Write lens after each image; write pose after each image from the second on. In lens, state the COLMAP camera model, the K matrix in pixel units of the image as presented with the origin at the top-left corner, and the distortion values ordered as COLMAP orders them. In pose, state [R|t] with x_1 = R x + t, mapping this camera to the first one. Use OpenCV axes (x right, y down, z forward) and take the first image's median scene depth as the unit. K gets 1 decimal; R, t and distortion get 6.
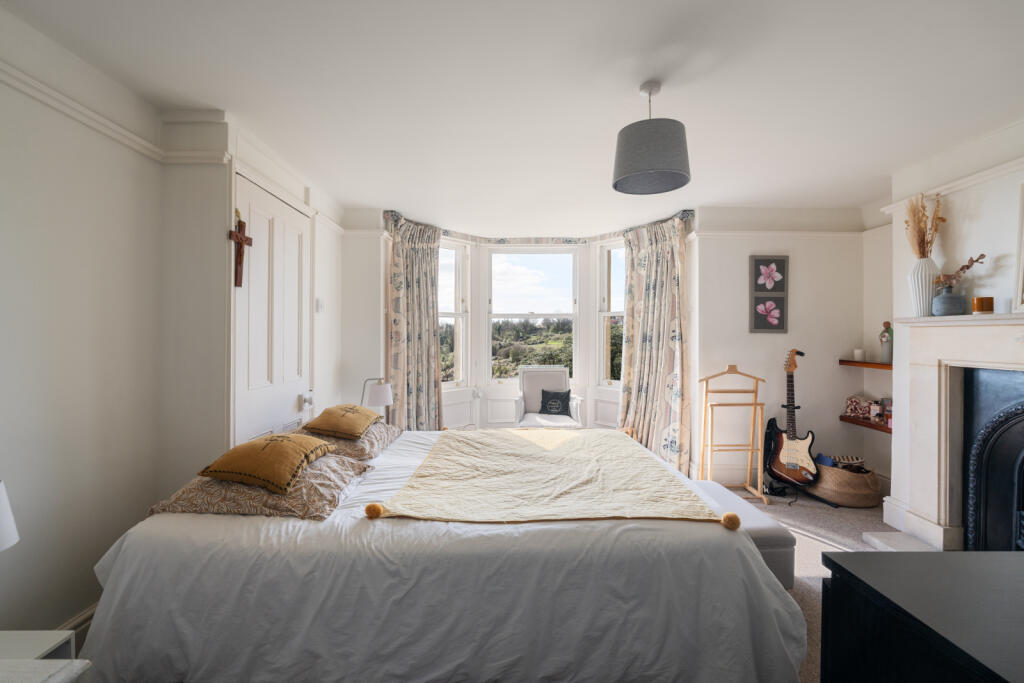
lens RADIAL K [[447.6, 0, 512.0], [0, 447.6, 341.5], [0, 0, 1]] dist [-0.013826, 0.000539]
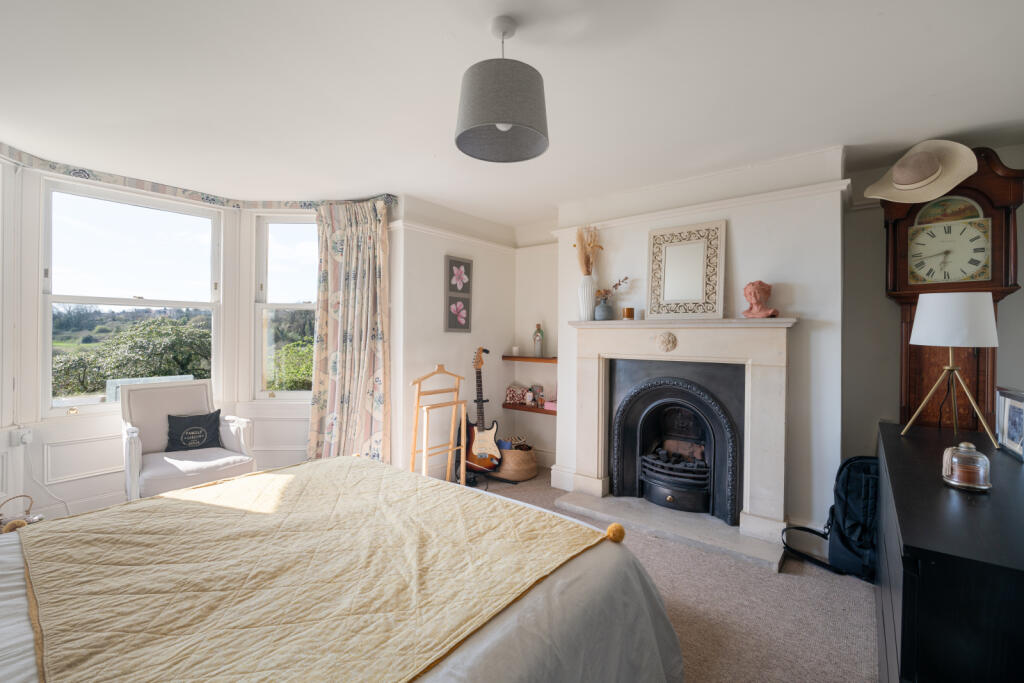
lens RADIAL K [[447.6, 0, 512.0], [0, 447.6, 341.5], [0, 0, 1]] dist [-0.013826, 0.000539]
pose [[0.627652, -0.007579, 0.778457, -0.161117], [0.005431, 0.999971, 0.005357, -0.002344], [-0.778475, 0.000866, 0.627675, 0.252156]]
